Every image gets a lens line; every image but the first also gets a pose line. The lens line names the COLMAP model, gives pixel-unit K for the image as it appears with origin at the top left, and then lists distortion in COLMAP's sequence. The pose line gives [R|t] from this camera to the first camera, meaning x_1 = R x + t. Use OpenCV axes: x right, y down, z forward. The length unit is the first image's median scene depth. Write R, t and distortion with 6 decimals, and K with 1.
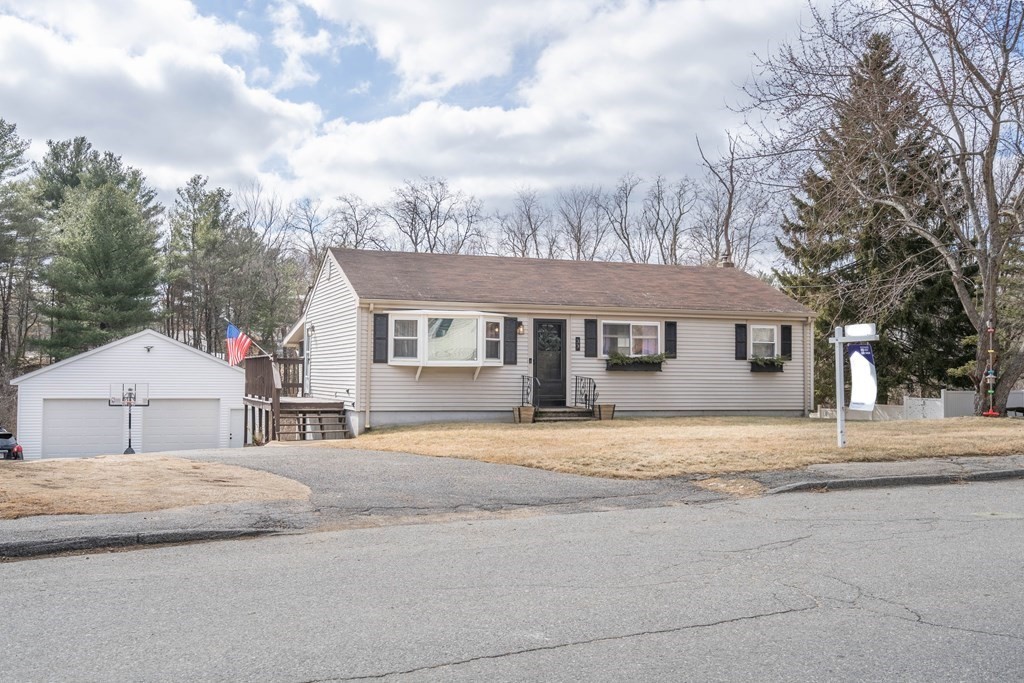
lens RADIAL K [[1062.2, 0, 511.0], [0, 1062.2, 343.7], [0, 0, 1]] dist [0.001553, 0.000000]
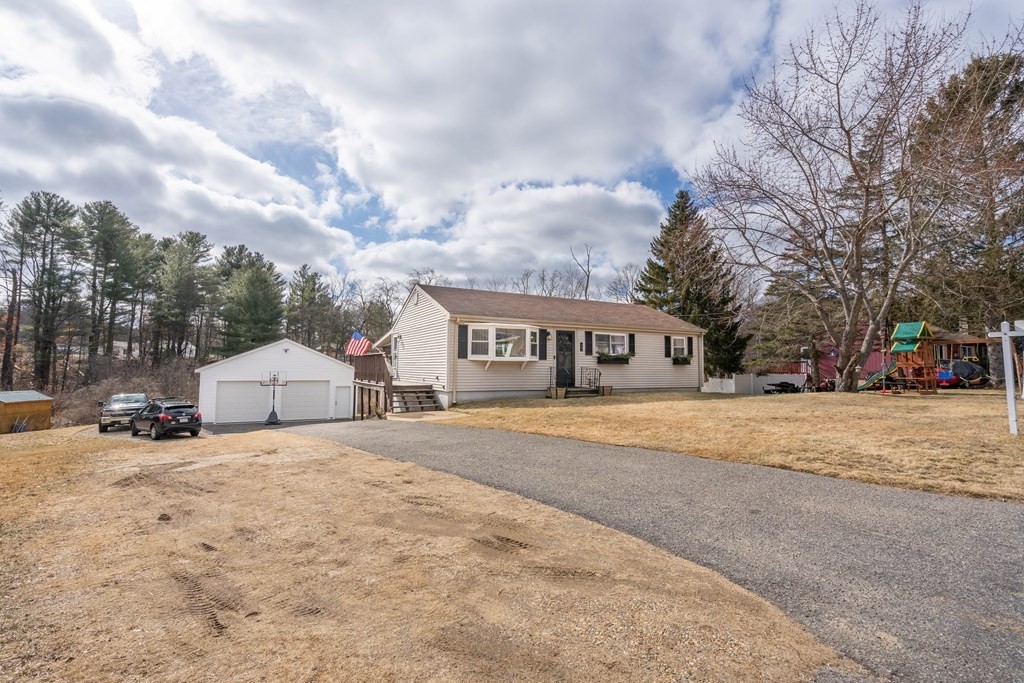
lens RADIAL K [[466.1, 0, 509.4], [0, 466.1, 339.1], [0, 0, 1]] dist [-0.008252, 0.001030]
pose [[0.989849, 0.007615, 0.141919, -0.136667], [-0.003663, 0.999599, -0.028083, 0.008456], [-0.142076, 0.027278, 0.989480, 0.320334]]
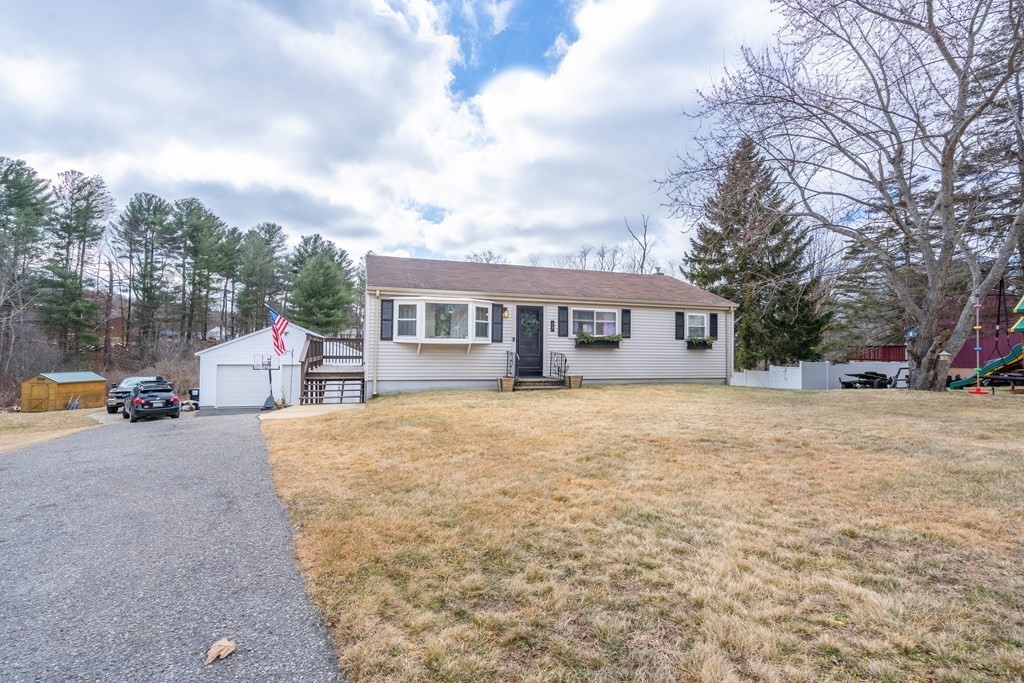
lens RADIAL K [[466.1, 0, 510.4], [0, 466.1, 340.2], [0, 0, 1]] dist [-0.008252, 0.001030]
pose [[0.998962, 0.002276, -0.045489, 0.037220], [-0.001950, 0.999972, 0.007205, 0.012610], [0.045505, -0.007109, 0.998939, 0.435191]]
